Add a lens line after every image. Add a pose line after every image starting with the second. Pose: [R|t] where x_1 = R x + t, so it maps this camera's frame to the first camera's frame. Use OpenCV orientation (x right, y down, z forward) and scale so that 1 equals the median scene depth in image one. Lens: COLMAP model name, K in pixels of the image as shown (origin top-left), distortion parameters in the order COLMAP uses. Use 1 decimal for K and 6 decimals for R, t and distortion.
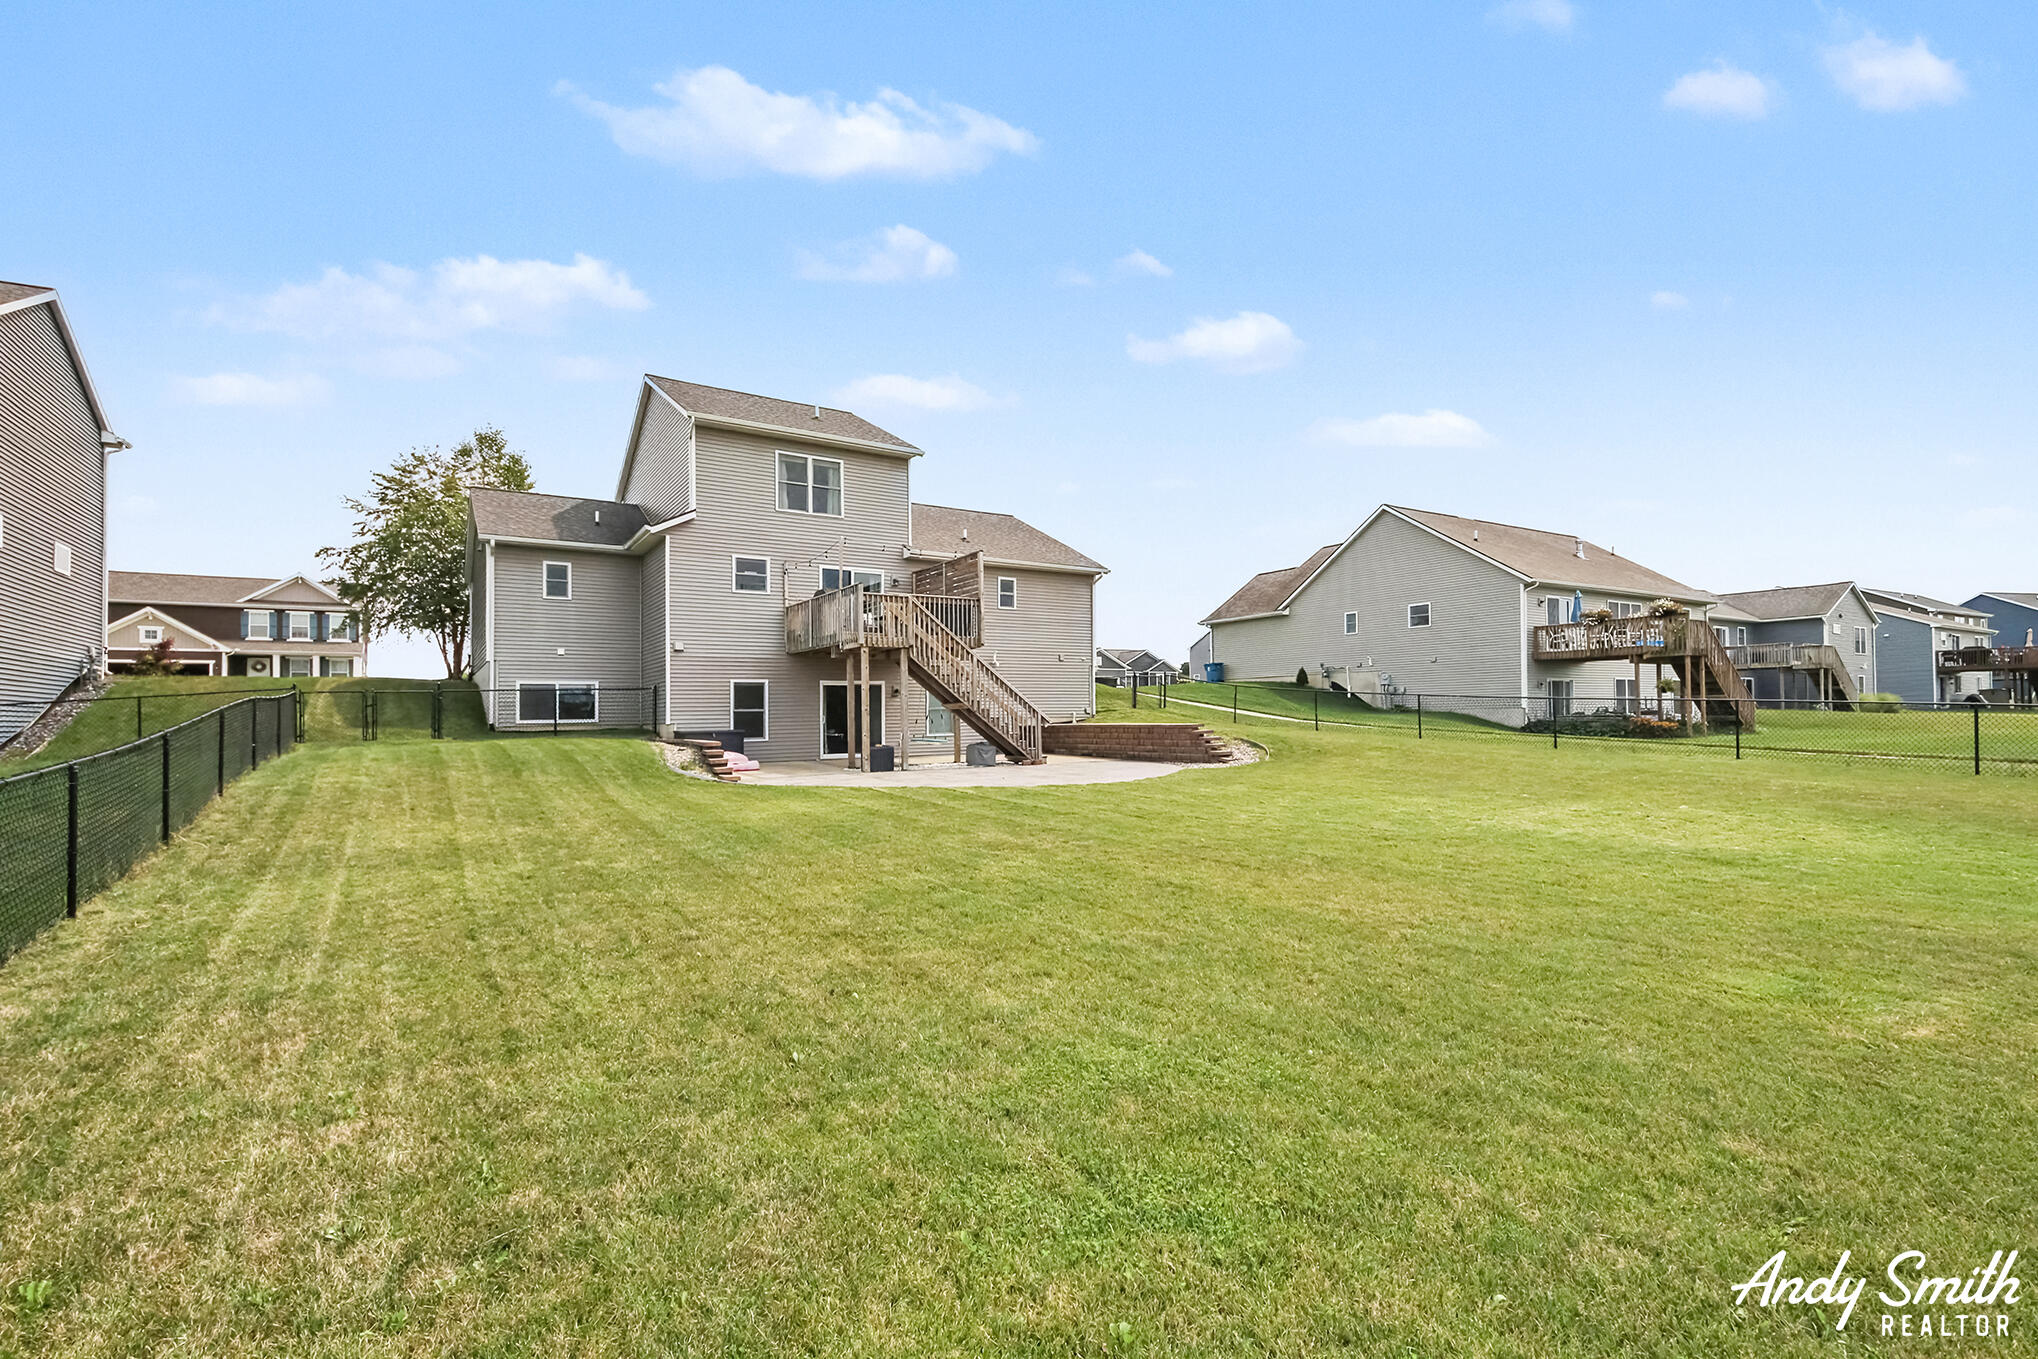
lens RADIAL K [[874.7, 0, 1019.0], [0, 874.7, 679.5], [0, 0, 1]] dist [0.000225, 0.000080]
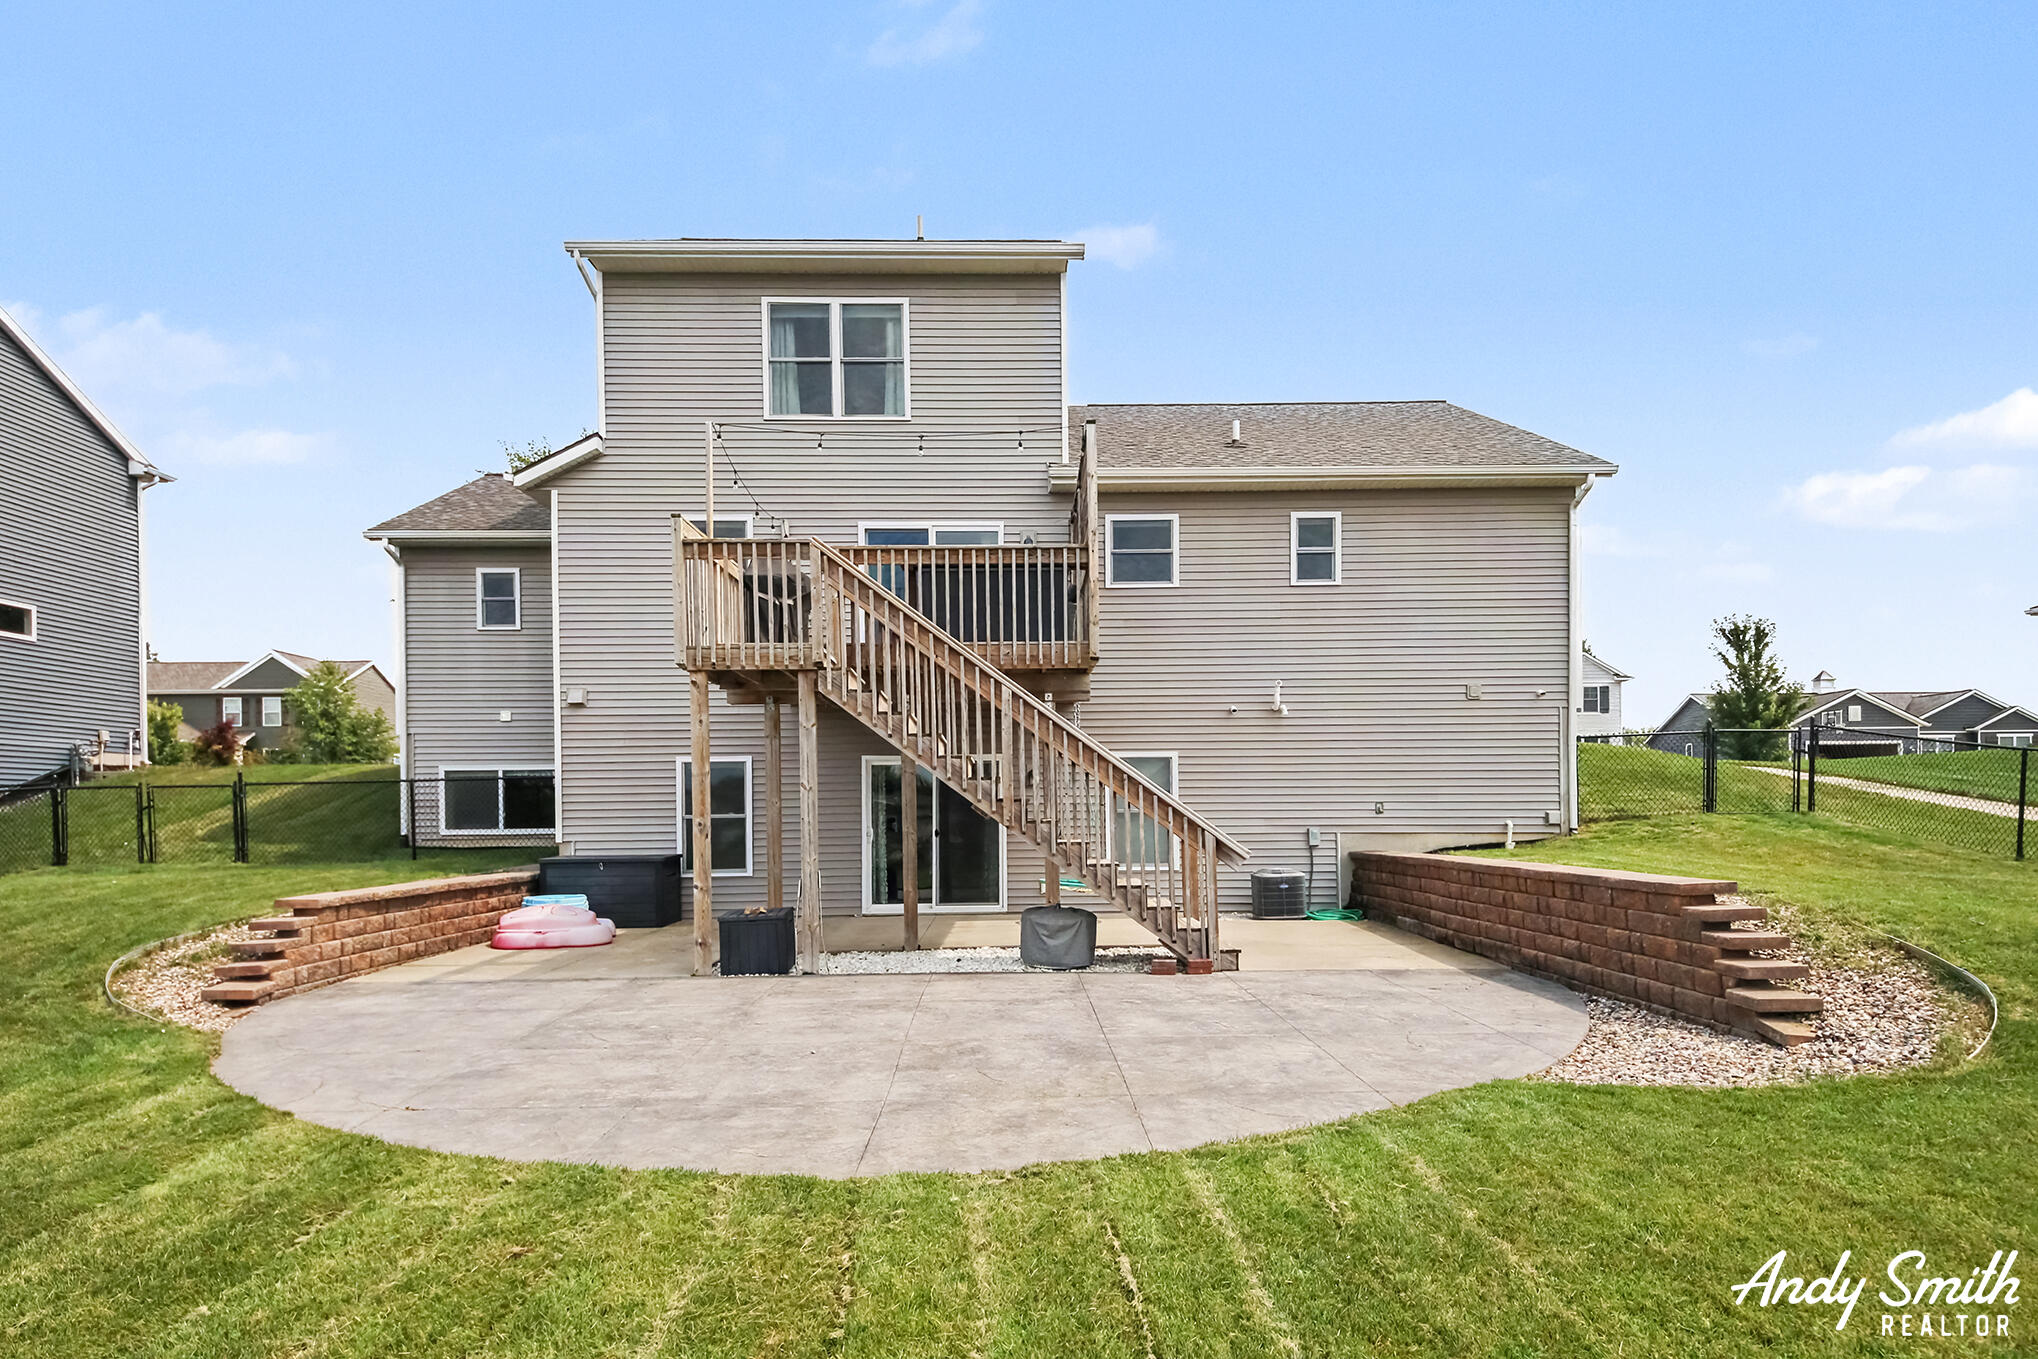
lens RADIAL K [[1125.6, 0, 1020.4], [0, 1125.6, 793.7], [0, 0, 1]] dist [0.031434, -0.000122]
pose [[0.847071, -0.003495, -0.531469, 0.188801], [0.020201, 0.999467, 0.025625, 0.008379], [0.531096, -0.032443, 0.846690, 0.510114]]
